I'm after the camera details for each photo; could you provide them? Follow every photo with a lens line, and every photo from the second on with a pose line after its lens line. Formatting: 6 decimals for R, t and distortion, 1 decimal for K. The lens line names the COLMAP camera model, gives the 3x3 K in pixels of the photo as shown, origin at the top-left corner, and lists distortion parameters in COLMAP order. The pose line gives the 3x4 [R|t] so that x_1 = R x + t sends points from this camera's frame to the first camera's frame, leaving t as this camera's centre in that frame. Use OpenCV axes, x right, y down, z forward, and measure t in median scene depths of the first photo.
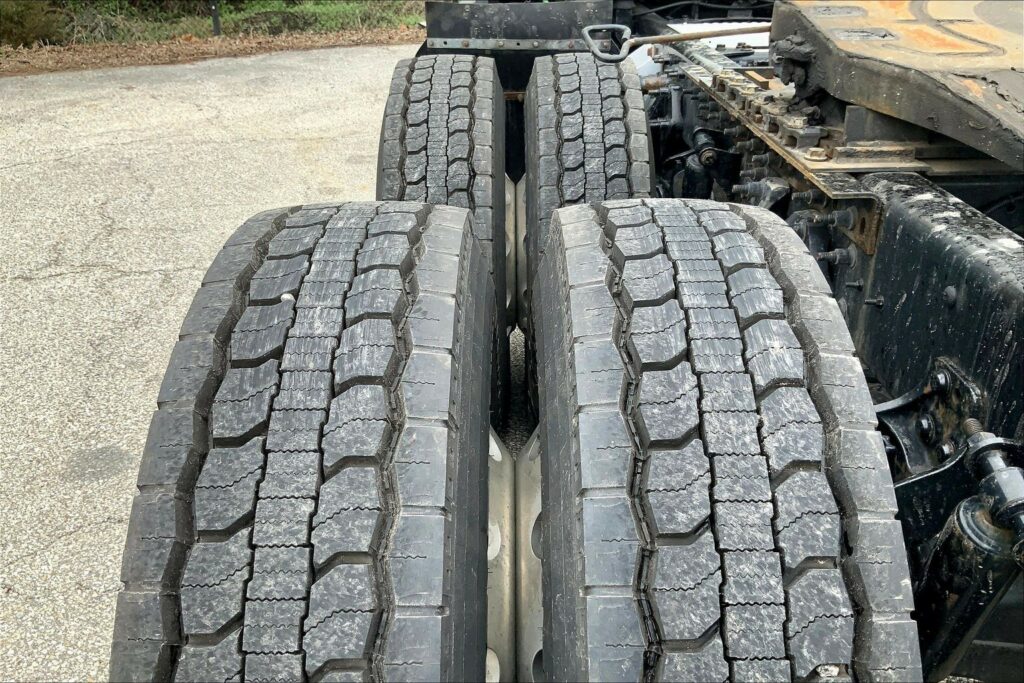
lens RADIAL K [[849.3, 0, 510.3], [0, 849.3, 341.9], [0, 0, 1]] dist [0.088099, -0.186229]
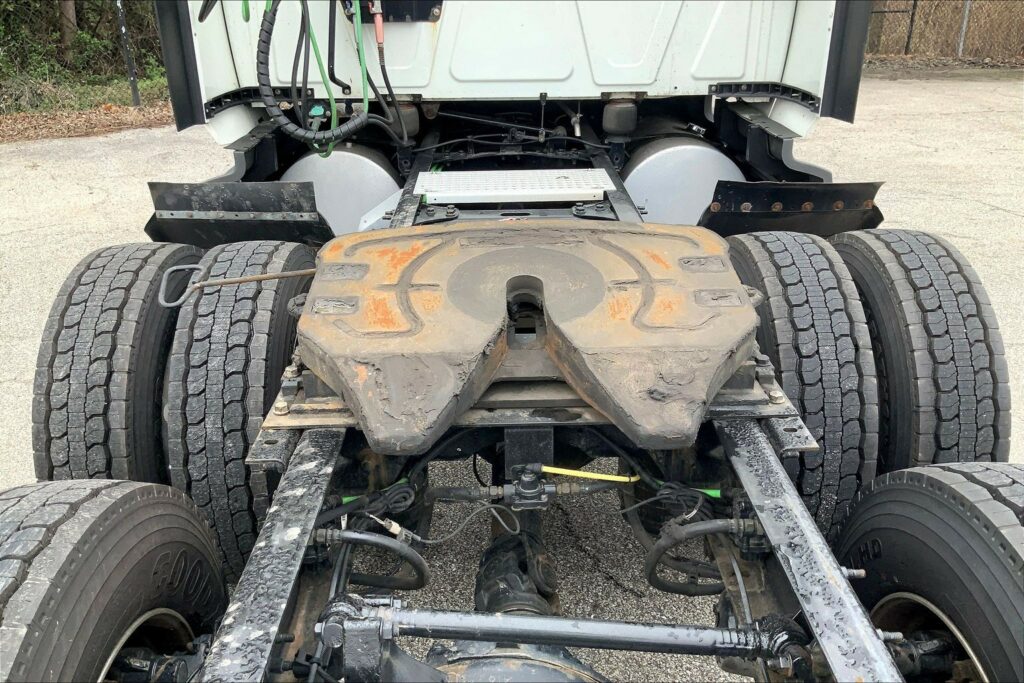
lens RADIAL K [[849.3, 0, 509.8], [0, 849.3, 342.3], [0, 0, 1]] dist [0.088099, -0.186229]
pose [[0.999822, -0.007355, 0.017391, 0.479104], [0.007859, 0.999546, -0.029091, -0.196956], [-0.017169, 0.029223, 0.999425, -0.185463]]
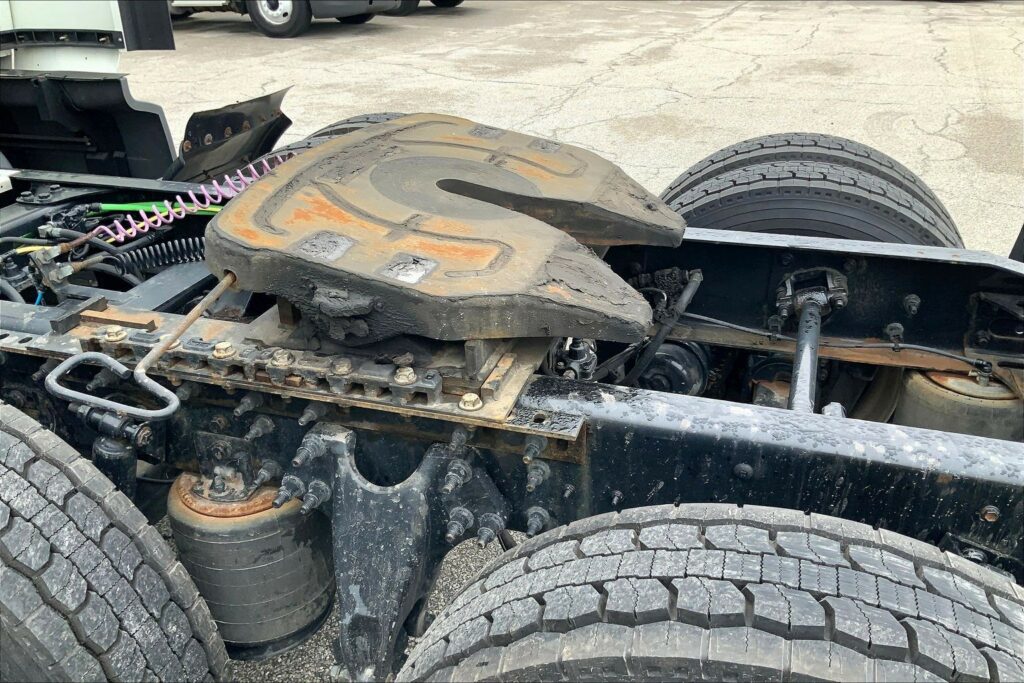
lens RADIAL K [[849.3, 0, 510.1], [0, 849.3, 336.8], [0, 0, 1]] dist [0.088099, -0.186229]
pose [[0.295758, -0.416510, 0.859678, -0.298027], [0.425405, 0.863203, 0.271865, -0.372185], [-0.855311, 0.285305, 0.432485, 0.379817]]
